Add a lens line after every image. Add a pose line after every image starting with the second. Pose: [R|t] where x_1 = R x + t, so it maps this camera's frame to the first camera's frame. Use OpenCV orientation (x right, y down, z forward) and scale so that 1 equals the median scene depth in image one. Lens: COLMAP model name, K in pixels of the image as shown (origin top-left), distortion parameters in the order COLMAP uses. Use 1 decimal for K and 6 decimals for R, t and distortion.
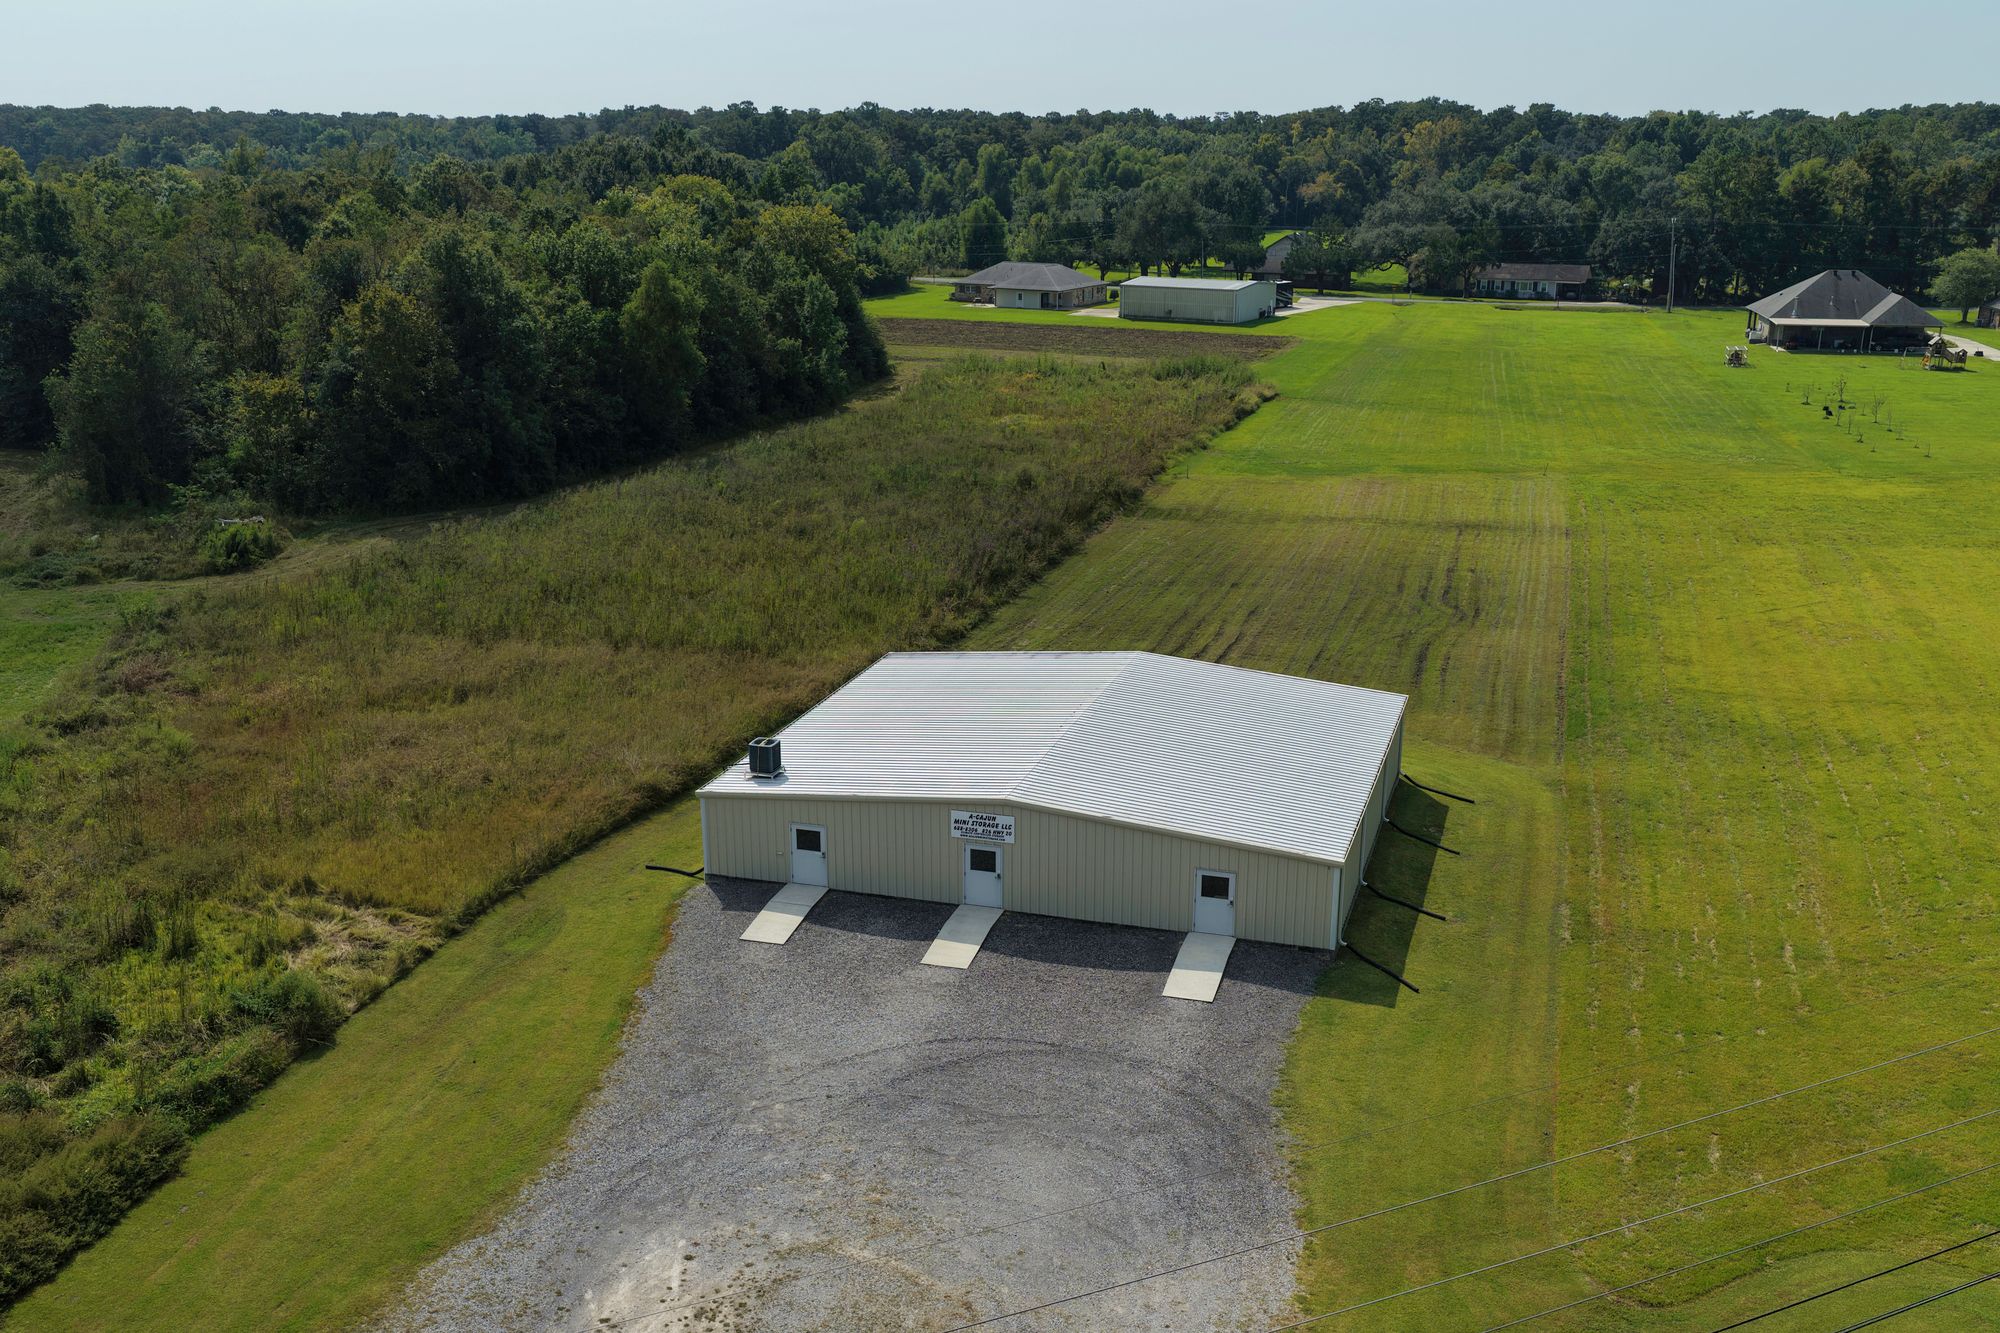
lens RADIAL K [[1892.7, 0, 1013.2], [0, 1892.7, 757.6], [0, 0, 1]] dist [-0.012351, 0.028187]
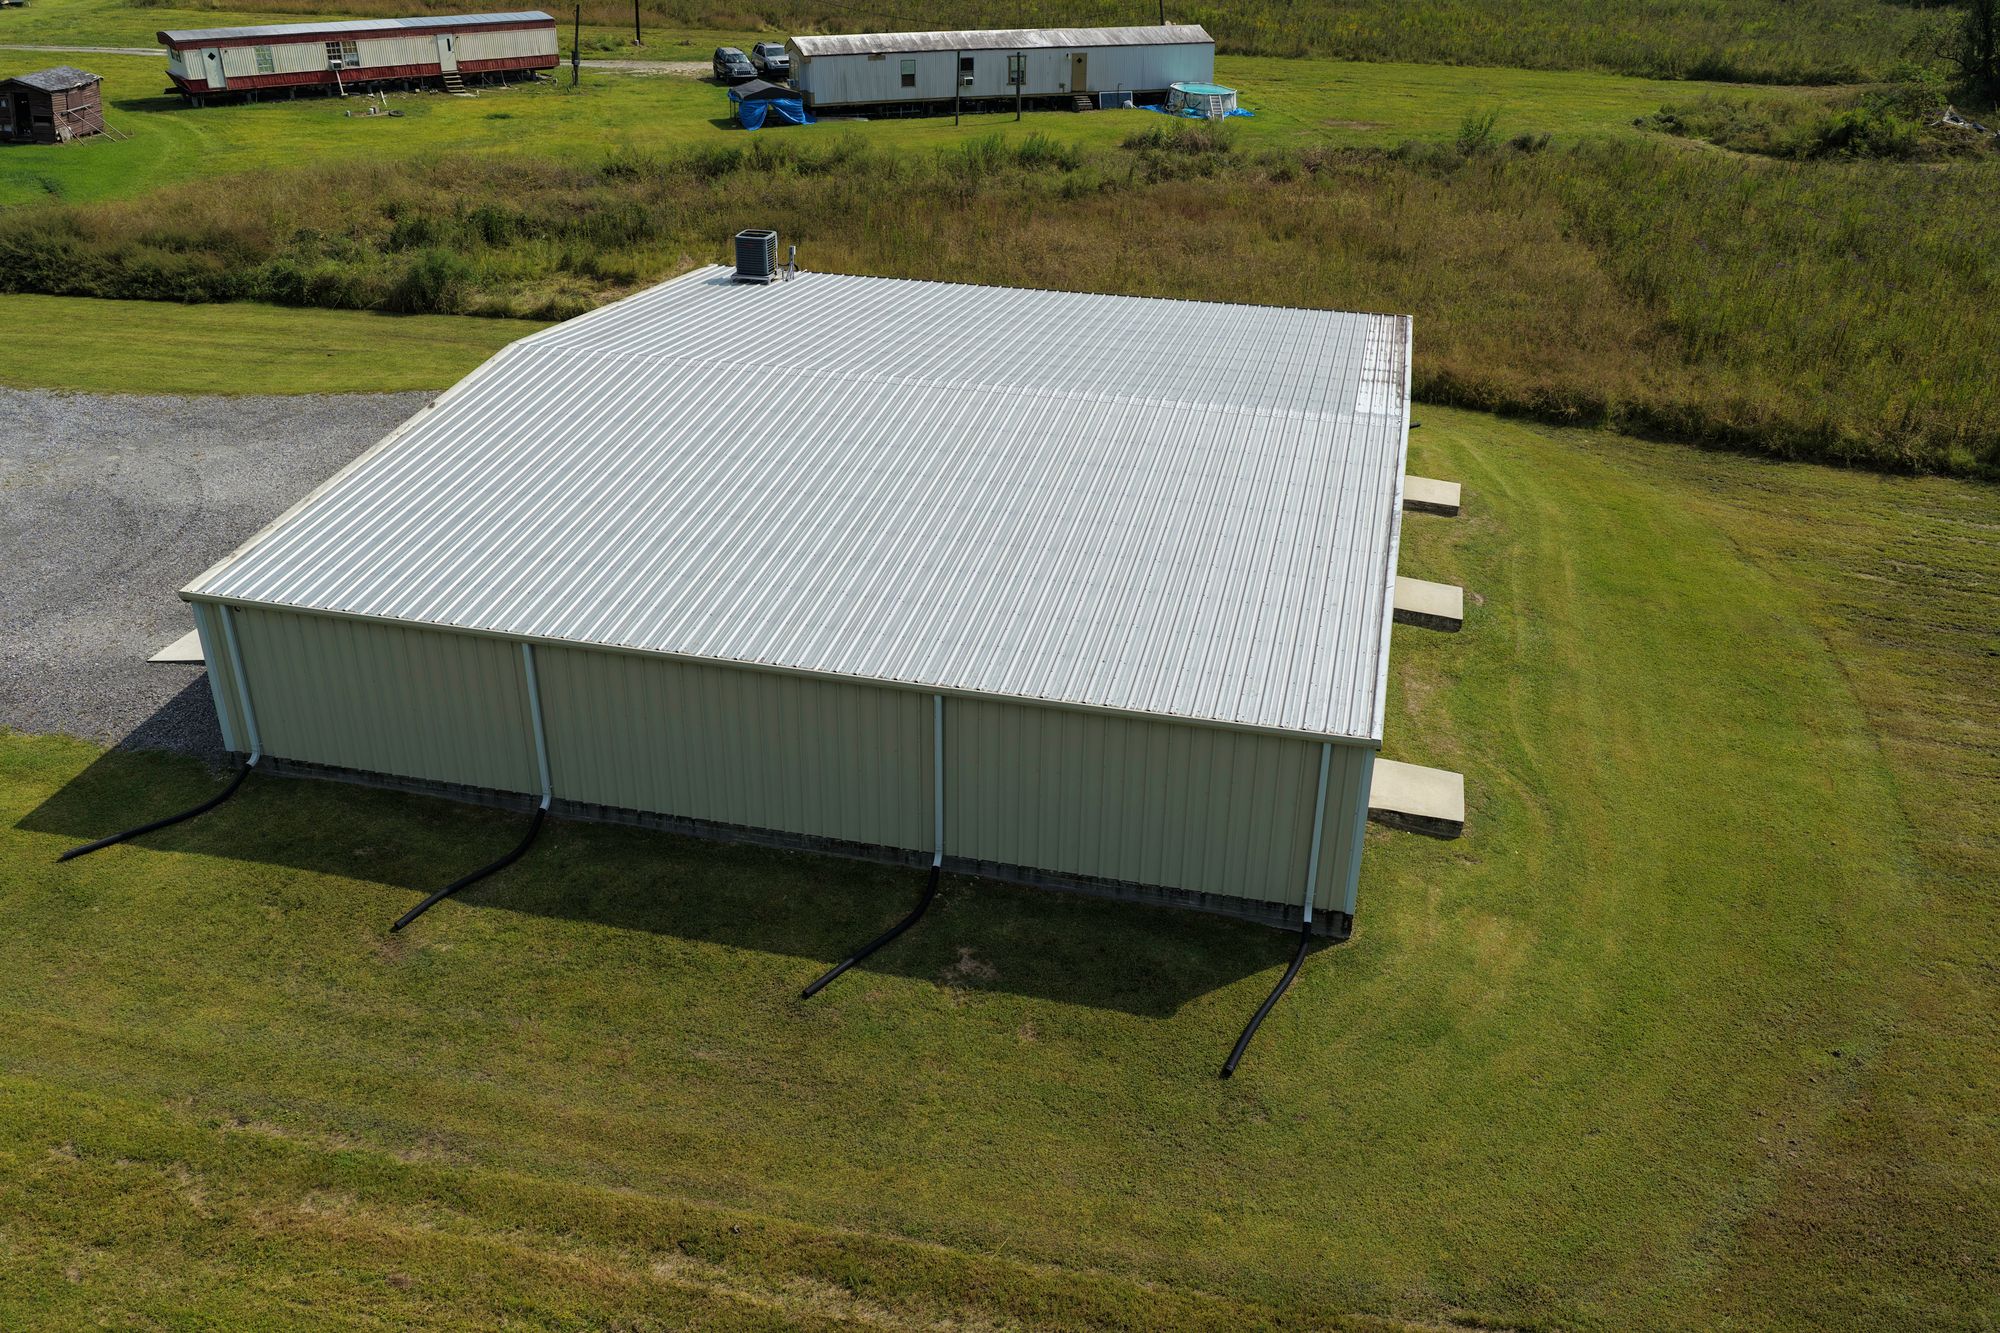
lens RADIAL K [[1662.0, 0, 1011.2], [0, 1662.0, 666.6], [0, 0, 1]] dist [-0.012672, 0.035103]
pose [[0.066081, 0.458072, -0.886456, 0.139506], [-0.330196, 0.848383, 0.413783, -0.043789], [0.941596, 0.265361, 0.207316, 0.262303]]
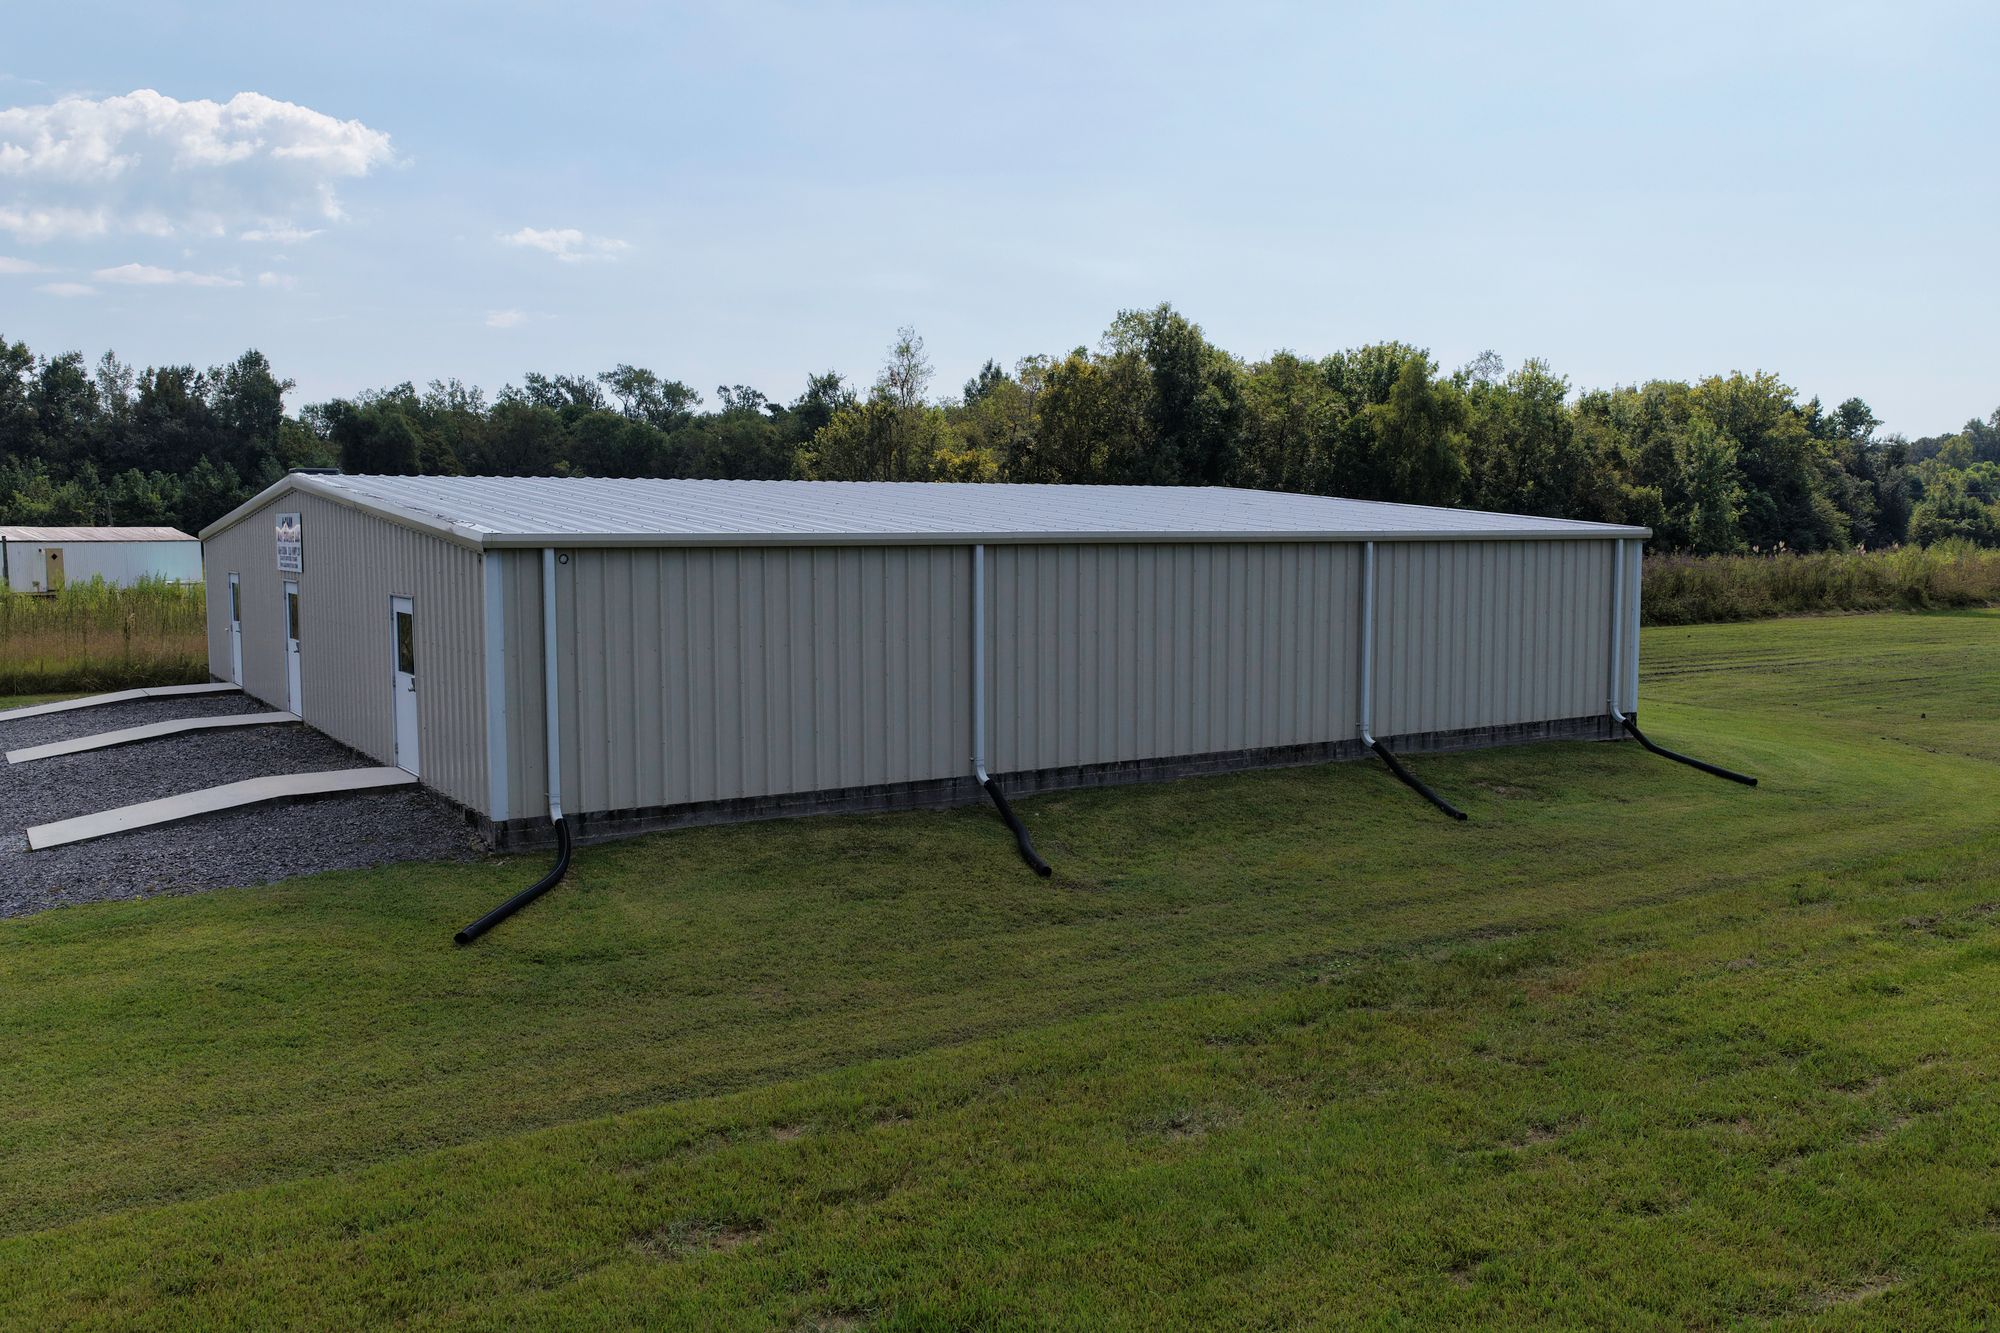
lens RADIAL K [[1662.0, 0, 1011.2], [0, 1662.0, 666.6], [0, 0, 1]] dist [-0.012672, 0.035103]
pose [[0.763631, 0.050844, -0.643648, 0.100943], [-0.203040, 0.965229, -0.164643, 0.024995], [0.612897, 0.256413, 0.747402, 0.197155]]
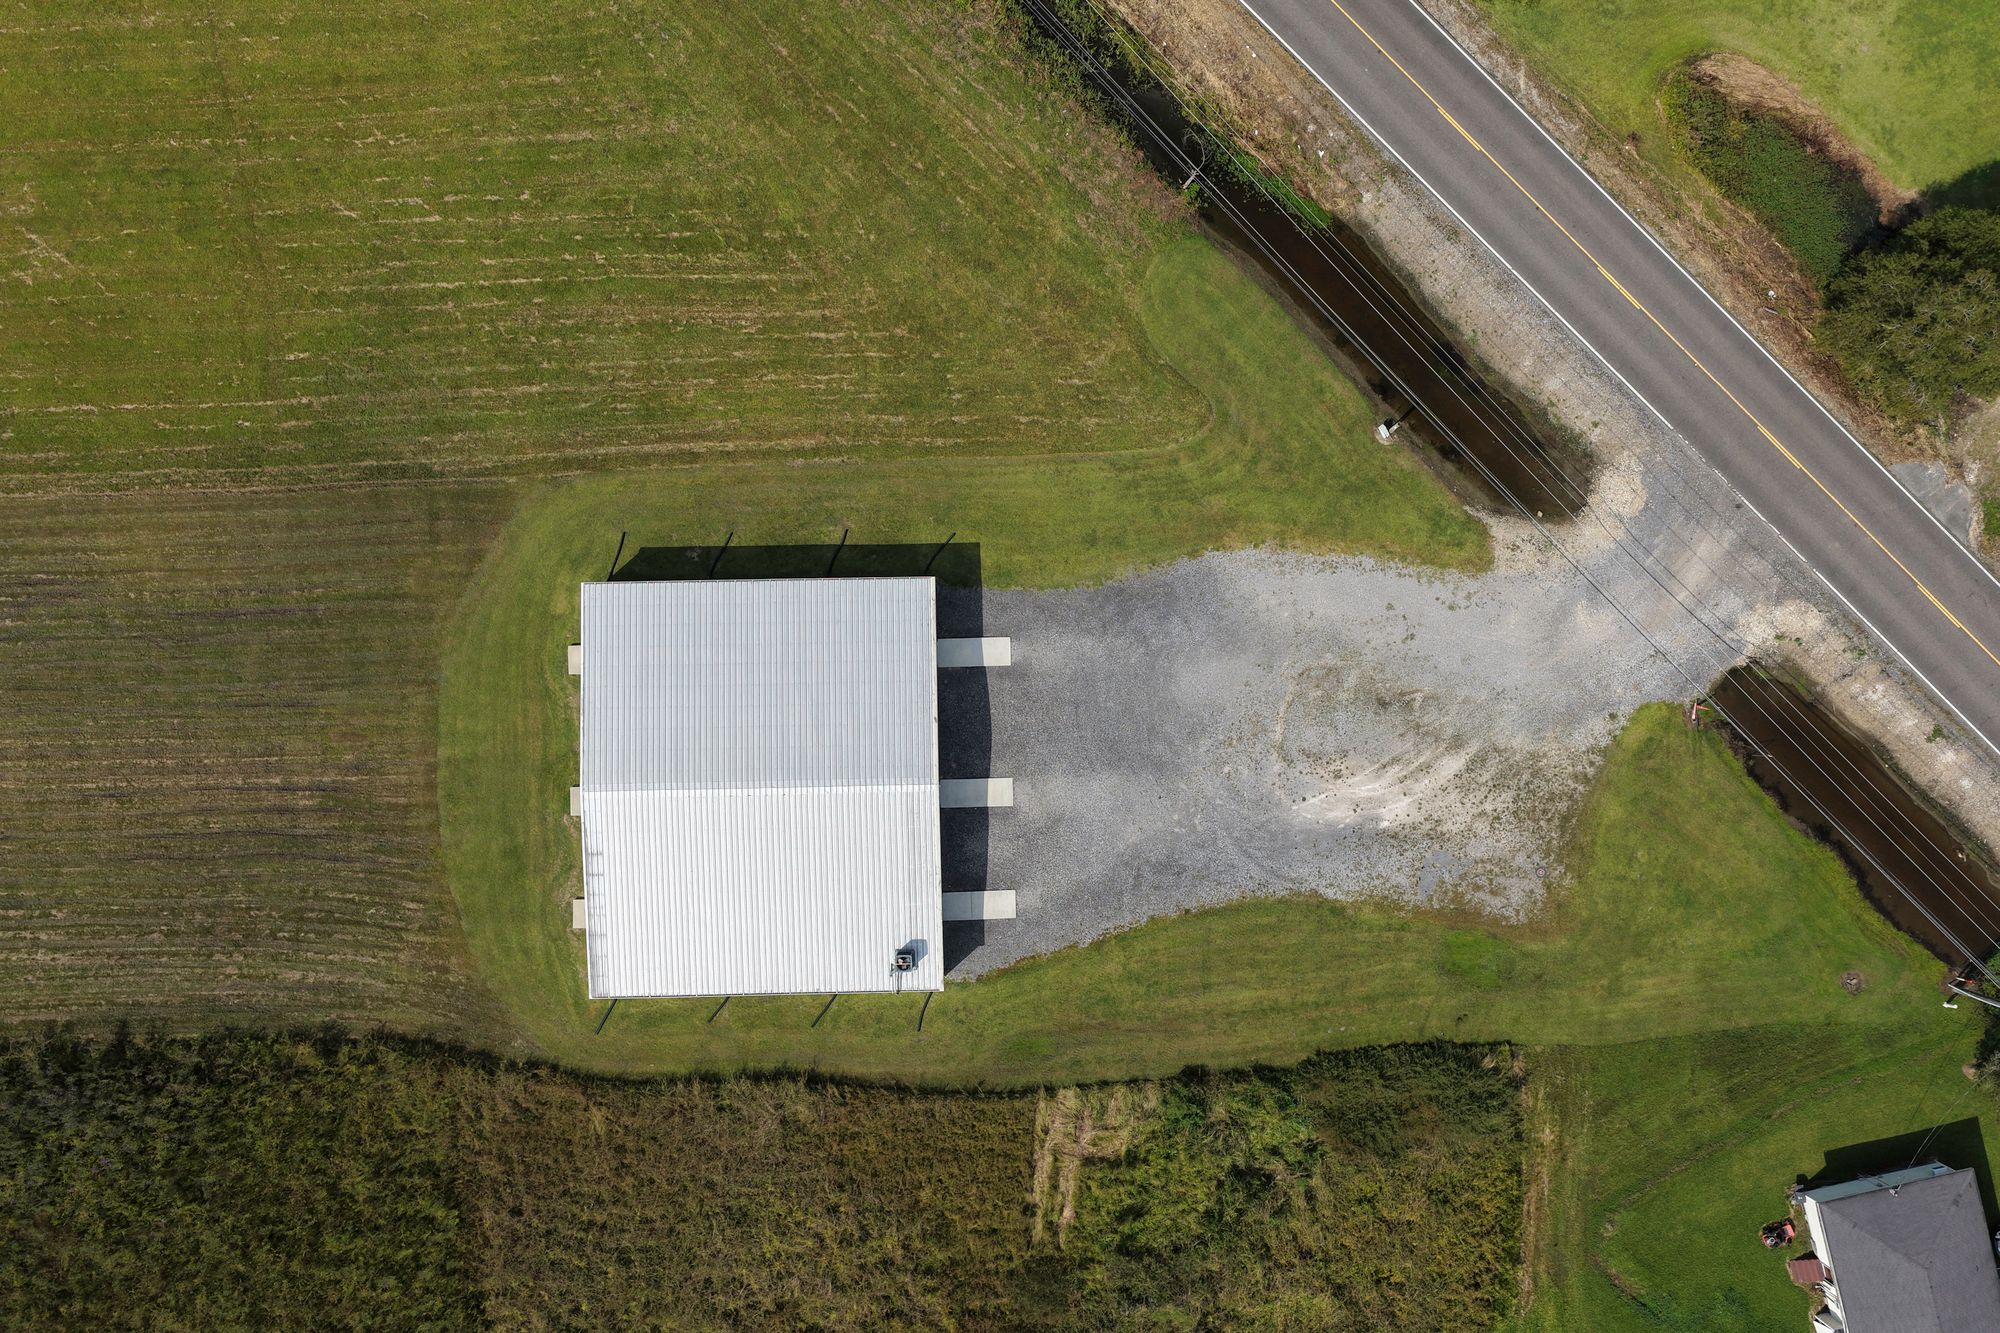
lens RADIAL K [[1662.0, 0, 1011.2], [0, 1662.0, 666.6], [0, 0, 1]] dist [-0.012672, 0.035103]
pose [[-0.311588, -0.950212, -0.003262, 0.018747], [0.292088, -0.099045, 0.951249, -0.319470], [-0.904211, 0.295445, 0.308407, 0.115449]]
